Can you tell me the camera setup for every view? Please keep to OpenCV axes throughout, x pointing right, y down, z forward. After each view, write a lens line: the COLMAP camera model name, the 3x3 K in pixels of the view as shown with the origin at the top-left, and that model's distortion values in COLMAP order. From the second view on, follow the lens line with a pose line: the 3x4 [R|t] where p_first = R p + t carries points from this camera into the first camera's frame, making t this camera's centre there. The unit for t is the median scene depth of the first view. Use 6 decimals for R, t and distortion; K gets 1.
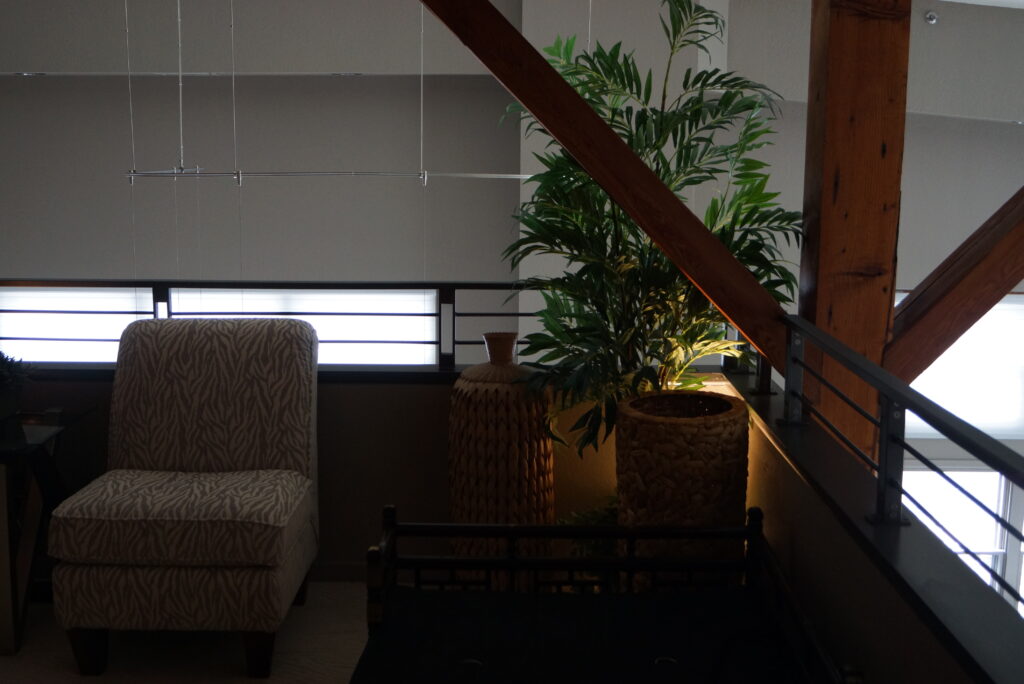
lens RADIAL K [[1089.9, 0, 512.3], [0, 1089.9, 341.8], [0, 0, 1]] dist [0.003782, 0.000000]
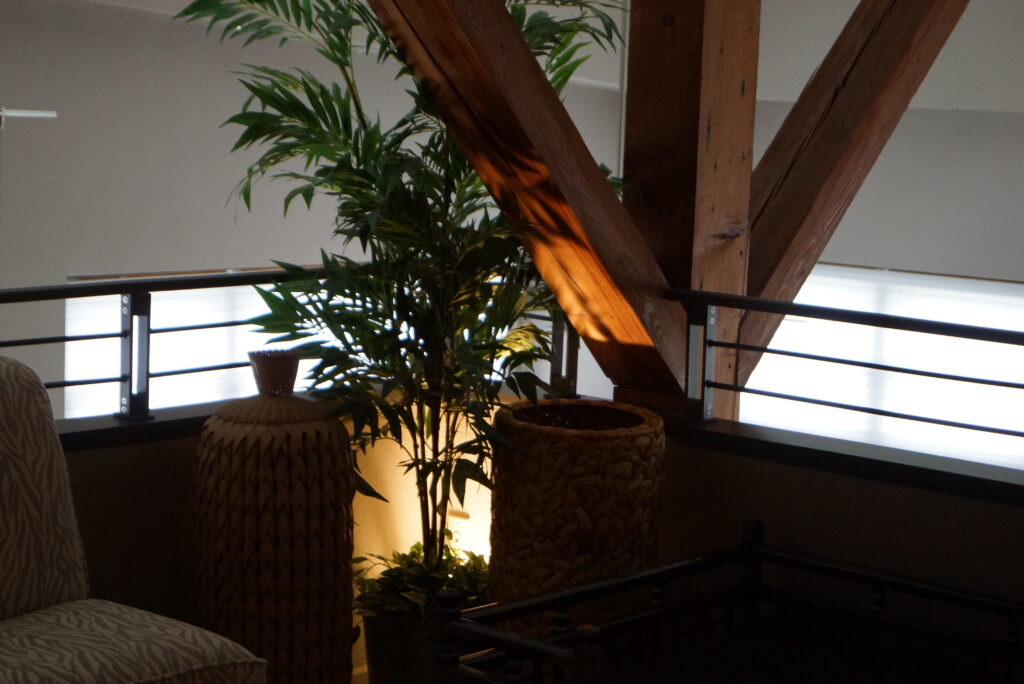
lens RADIAL K [[2108.9, 0, 512.4], [0, 2108.9, 342.0], [0, 0, 1]] dist [0.107493, 0.000000]
pose [[0.691678, -0.079184, 0.717852, -0.874239], [0.093471, 0.995426, 0.019740, -0.026280], [-0.716132, 0.053445, 0.695916, -0.000310]]
